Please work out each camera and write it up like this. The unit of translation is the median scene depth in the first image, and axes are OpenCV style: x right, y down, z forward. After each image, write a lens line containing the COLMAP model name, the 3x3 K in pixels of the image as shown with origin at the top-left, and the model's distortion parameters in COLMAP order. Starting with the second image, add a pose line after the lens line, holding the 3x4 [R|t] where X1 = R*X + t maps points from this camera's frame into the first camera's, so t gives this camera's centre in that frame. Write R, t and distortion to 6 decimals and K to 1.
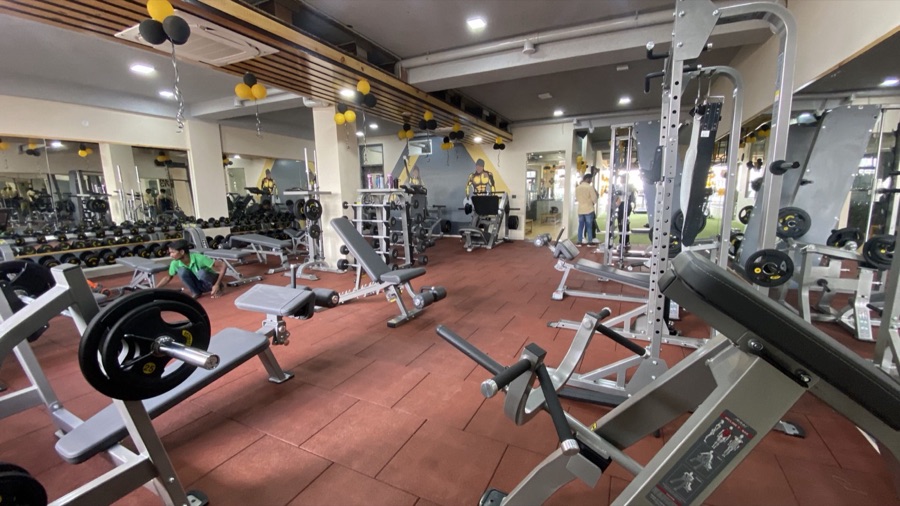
lens RADIAL K [[366.6, 0, 449.8], [0, 366.6, 256.6], [0, 0, 1]] dist [0.067431, -0.044514]
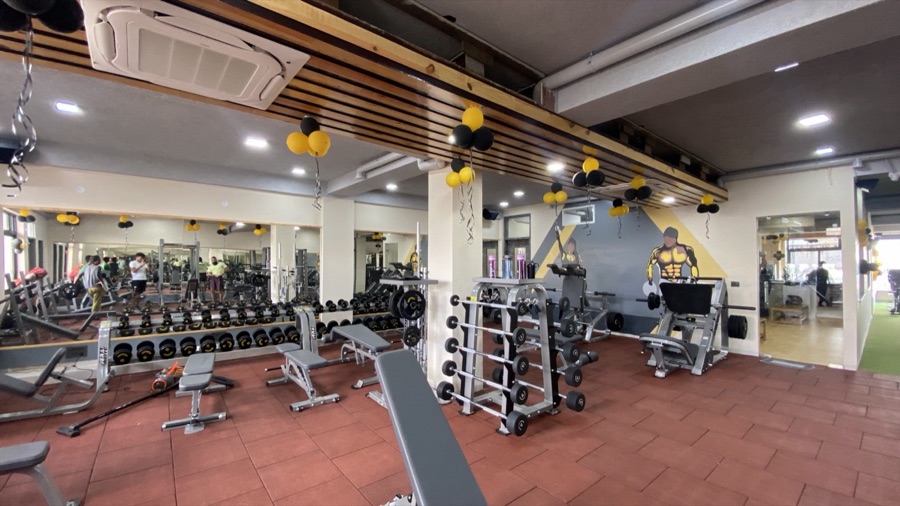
lens RADIAL K [[366.6, 0, 449.8], [0, 366.6, 256.6], [0, 0, 1]] dist [0.067431, -0.044514]
pose [[0.913655, 0.006743, -0.406434, -0.014214], [-0.081750, 0.982481, -0.167474, -0.078212], [0.398184, 0.186239, 0.898200, 0.281366]]
